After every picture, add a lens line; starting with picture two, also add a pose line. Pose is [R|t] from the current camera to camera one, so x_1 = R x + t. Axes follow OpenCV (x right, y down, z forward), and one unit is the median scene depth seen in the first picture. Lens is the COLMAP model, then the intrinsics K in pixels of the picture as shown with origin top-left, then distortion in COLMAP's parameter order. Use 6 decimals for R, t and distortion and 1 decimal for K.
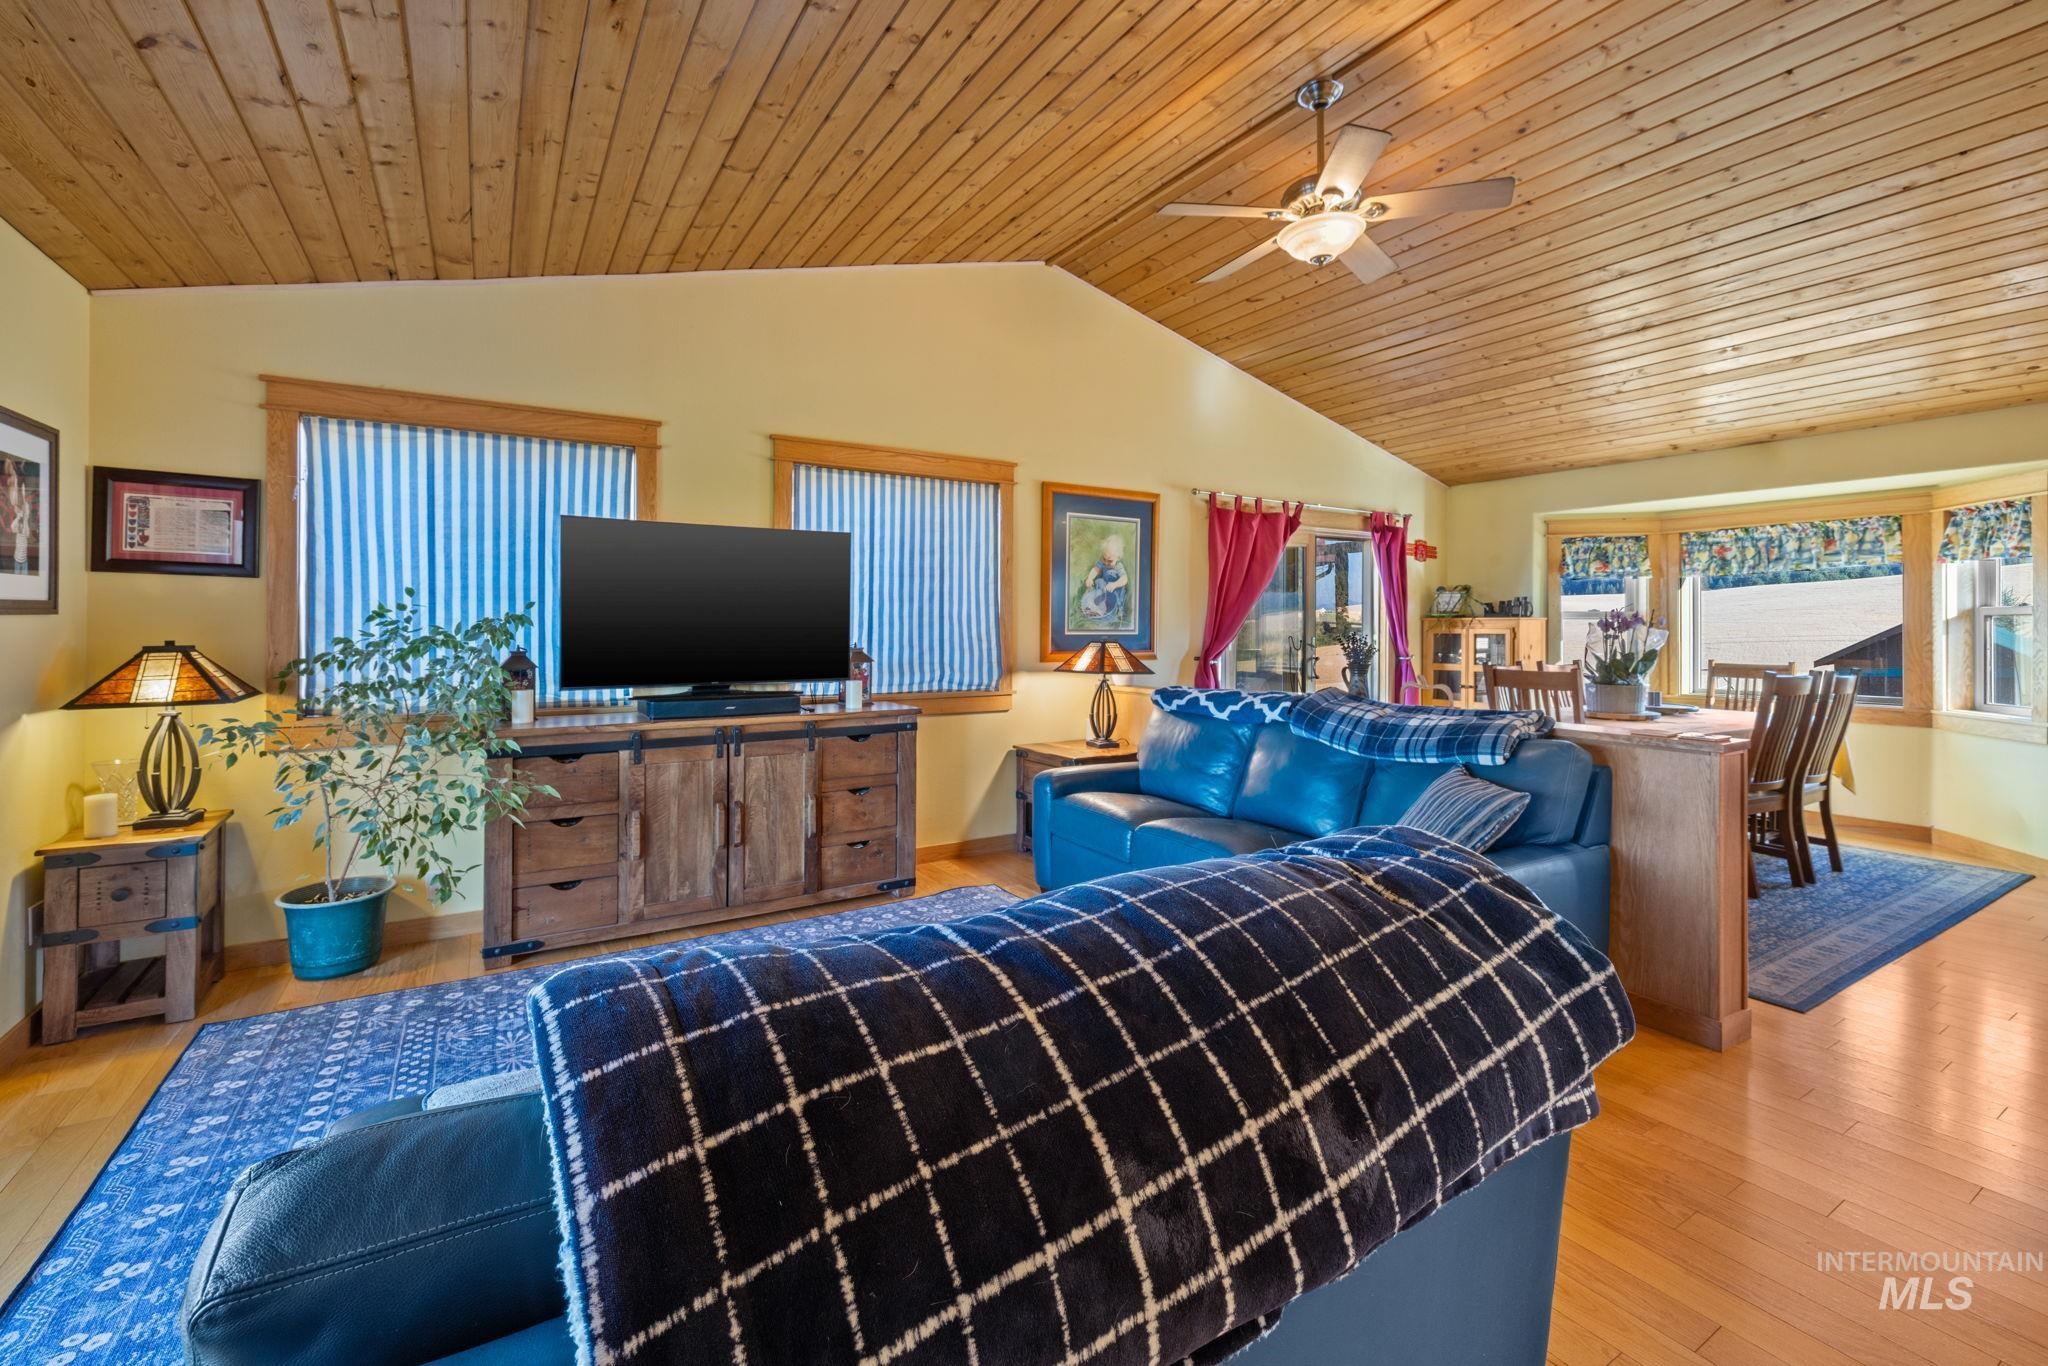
lens RADIAL K [[873.1, 0, 1012.8], [0, 873.1, 640.6], [0, 0, 1]] dist [-0.000861, -0.000725]
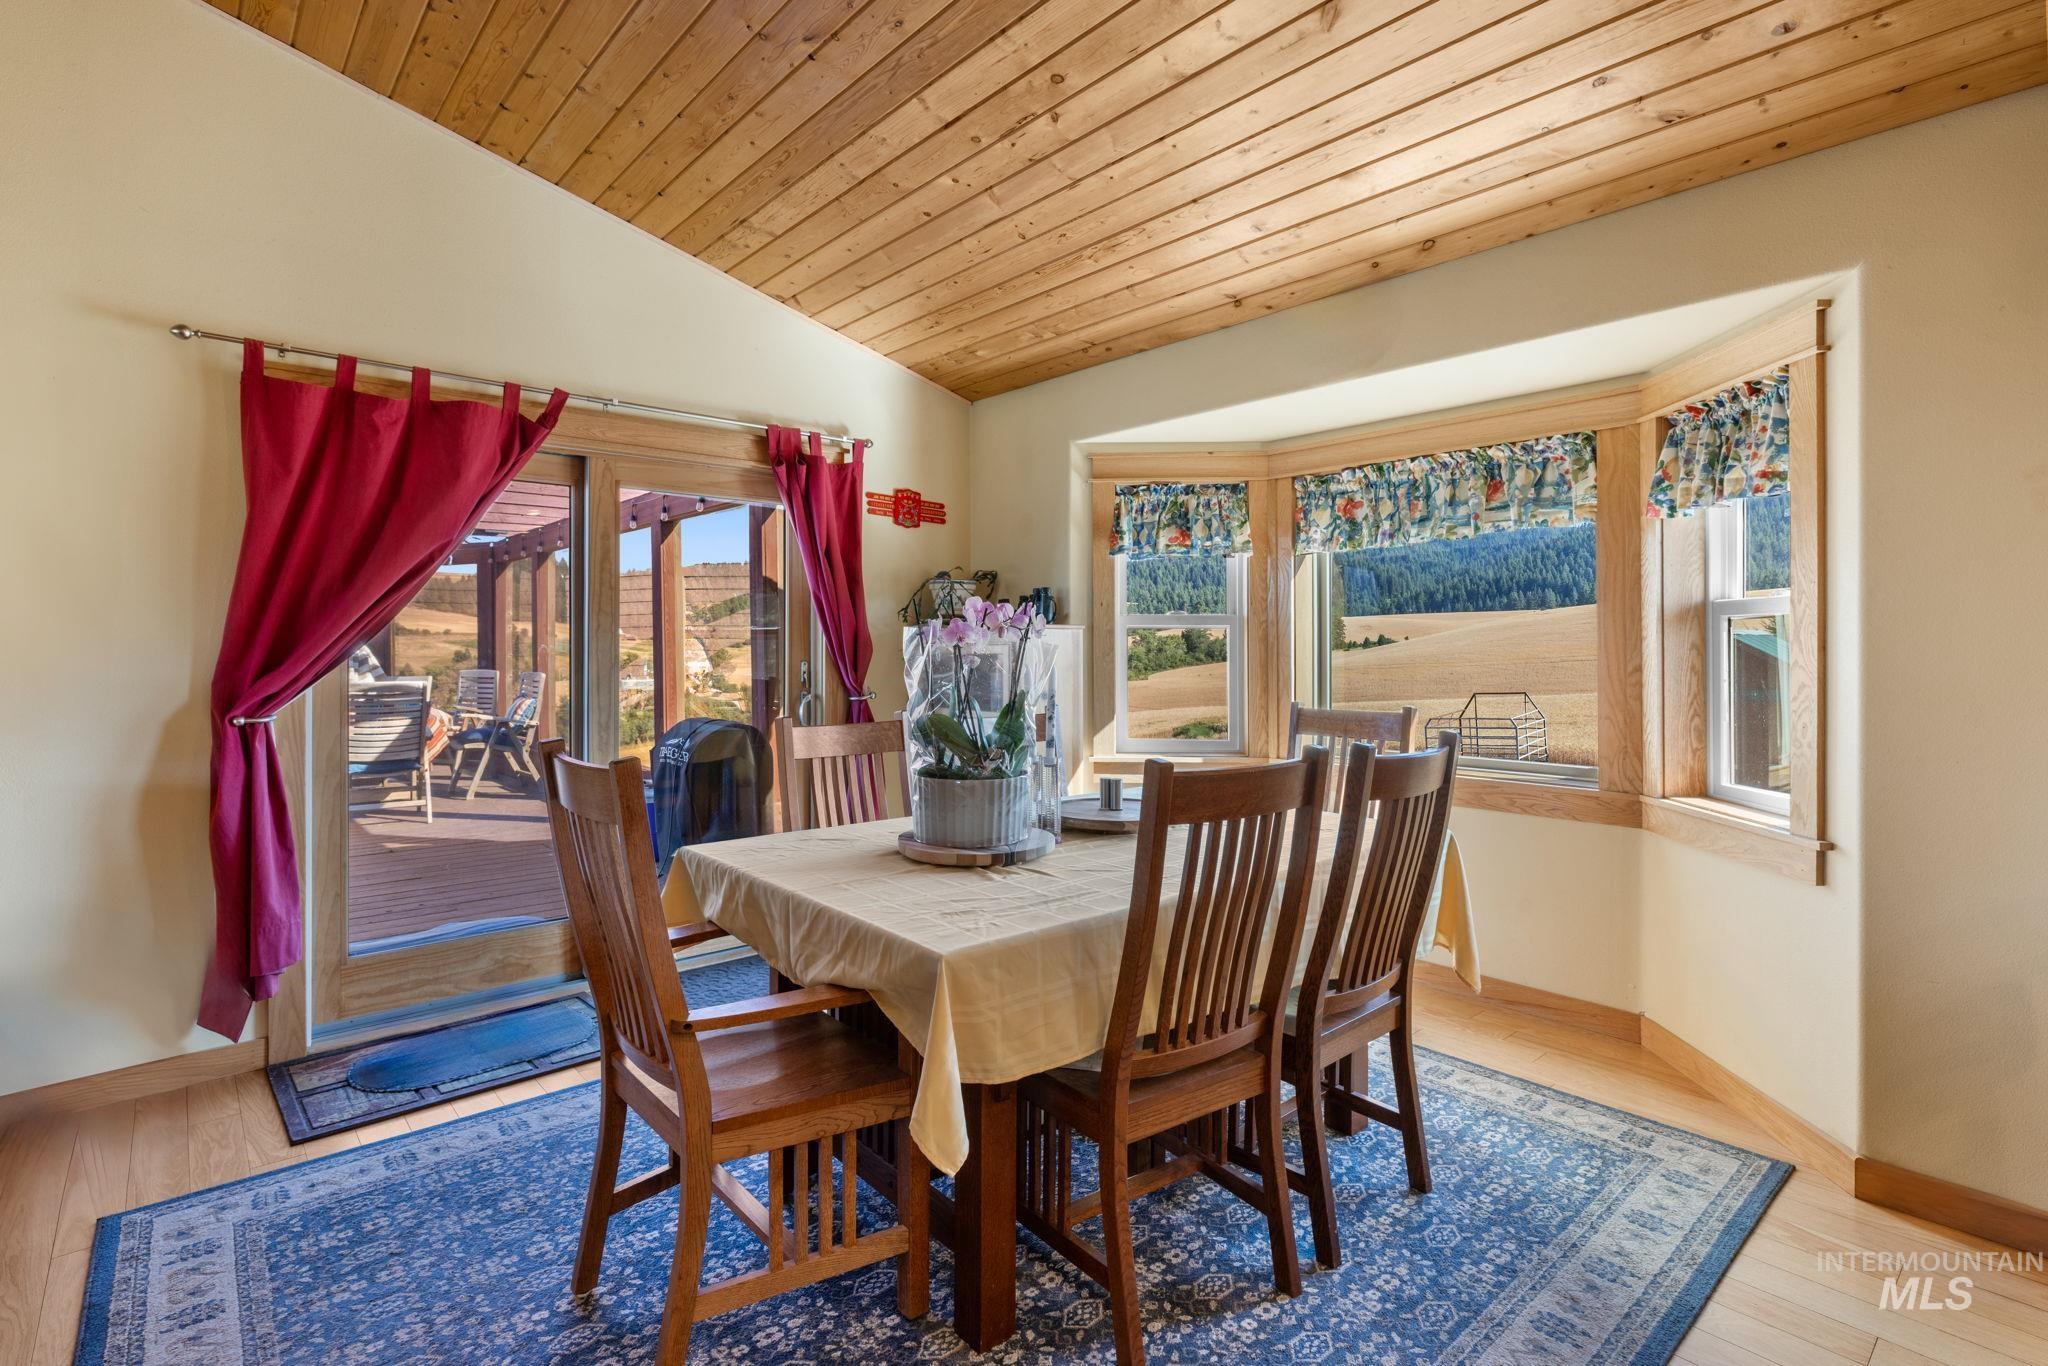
lens RADIAL K [[979.2, 0, 1024.9], [0, 979.2, 664.5], [0, 0, 1]] dist [-0.016492, 0.000671]
pose [[0.984813, -0.006448, 0.173498, 0.523650], [0.005851, 0.999975, 0.003956, -0.003952], [-0.173519, -0.002881, 0.984826, 0.433082]]
